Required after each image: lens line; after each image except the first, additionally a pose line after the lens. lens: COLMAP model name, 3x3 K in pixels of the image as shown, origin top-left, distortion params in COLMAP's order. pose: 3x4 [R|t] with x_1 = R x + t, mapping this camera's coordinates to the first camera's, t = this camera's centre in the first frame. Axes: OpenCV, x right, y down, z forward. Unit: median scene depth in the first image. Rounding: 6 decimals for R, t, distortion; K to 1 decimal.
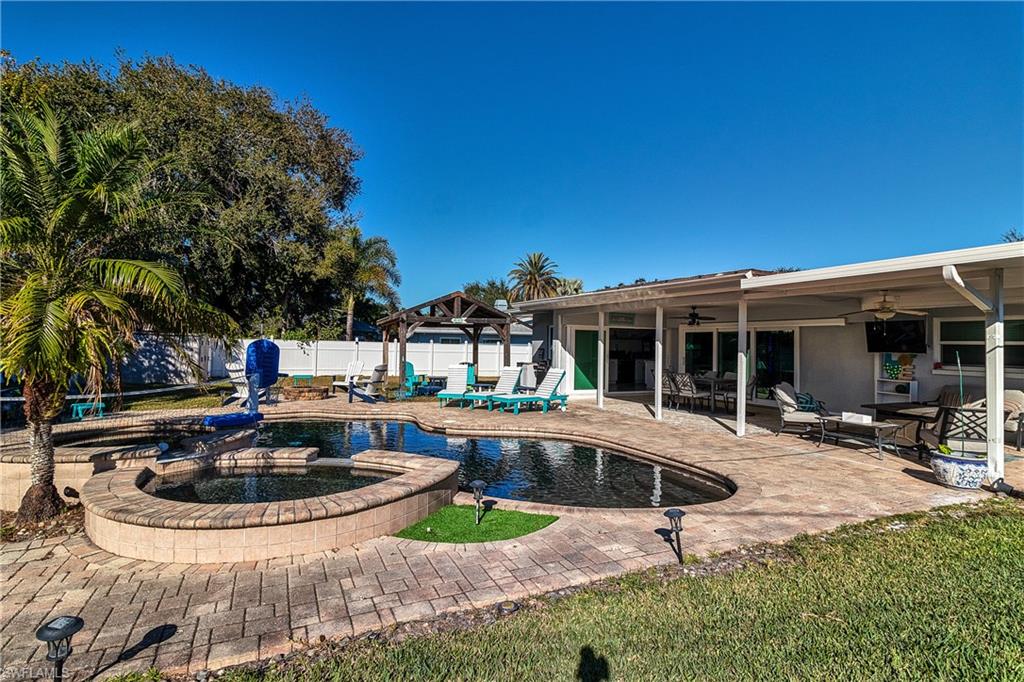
lens RADIAL K [[522.3, 0, 510.5], [0, 522.3, 338.7], [0, 0, 1]] dist [0.004422, -0.001731]
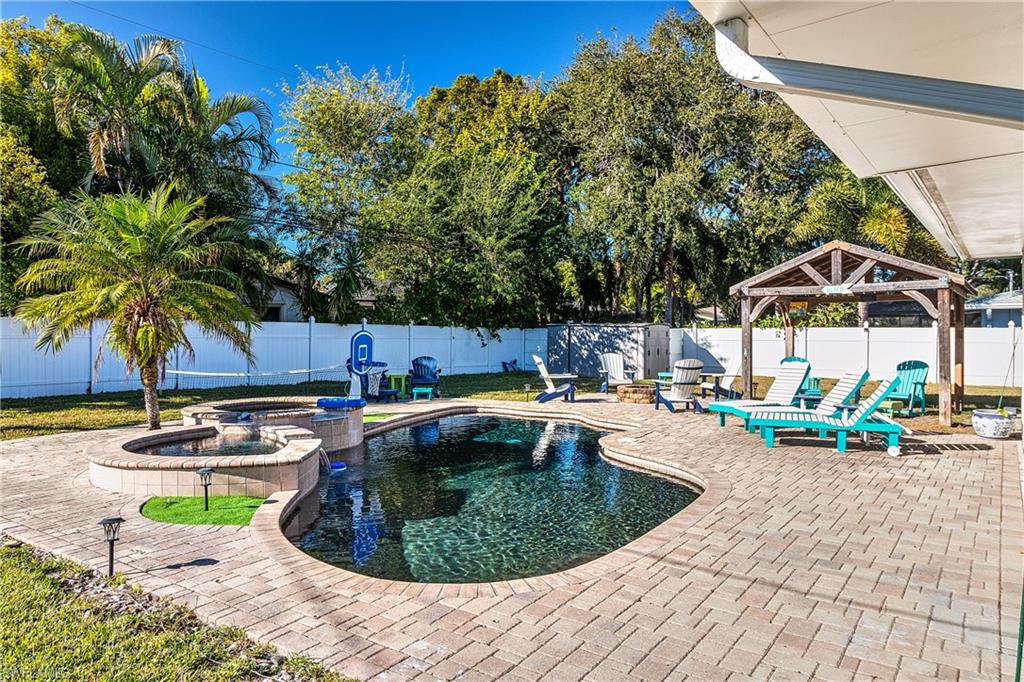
lens RADIAL K [[705.2, 0, 490.8], [0, 705.2, 347.9], [0, 0, 1]] dist [-0.003340, 0.004500]
pose [[0.476247, -0.001690, -0.879310, 0.511625], [0.027558, 0.999536, 0.013005, 0.013223], [0.878879, -0.030425, 0.476073, 0.320873]]
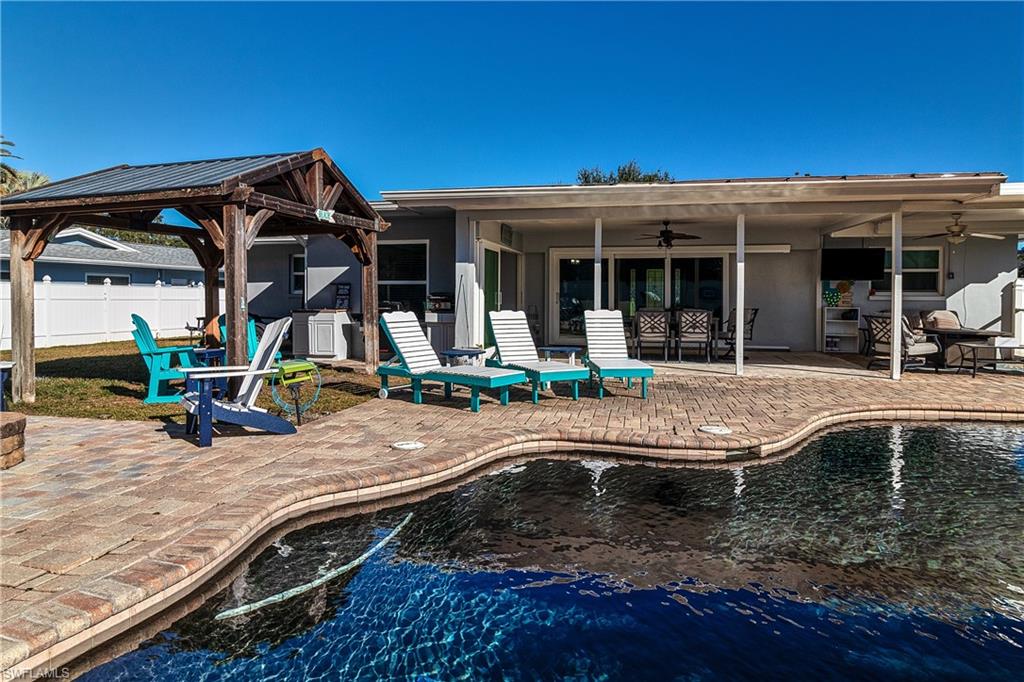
lens RADIAL K [[632.9, 0, 502.7], [0, 632.9, 300.4], [0, 0, 1]] dist [0.012700, -0.002856]
pose [[0.597524, -0.021757, 0.801556, -0.535089], [-0.000268, 0.999626, 0.027333, 0.027465], [-0.801851, -0.016547, 0.597294, 0.672798]]
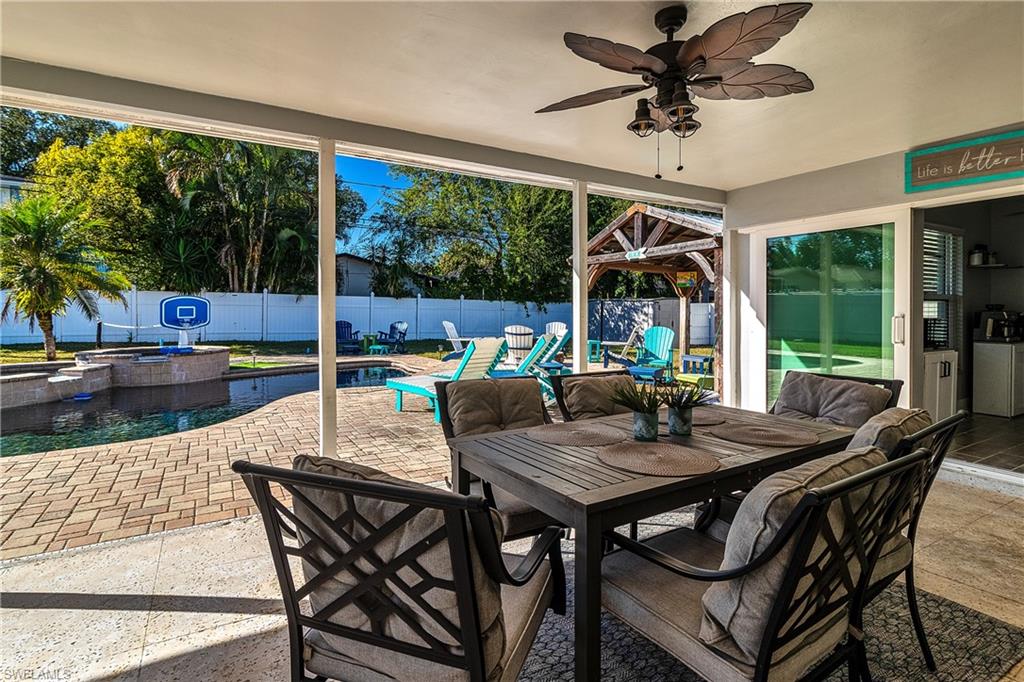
lens RADIAL K [[494.4, 0, 509.5], [0, 494.4, 319.5], [0, 0, 1]] dist [0.005090, -0.000070]
pose [[0.131544, -0.000467, -0.991310, 0.504651], [0.011587, 0.999932, 0.001067, 0.039962], [0.991243, -0.011626, 0.131540, 0.929435]]
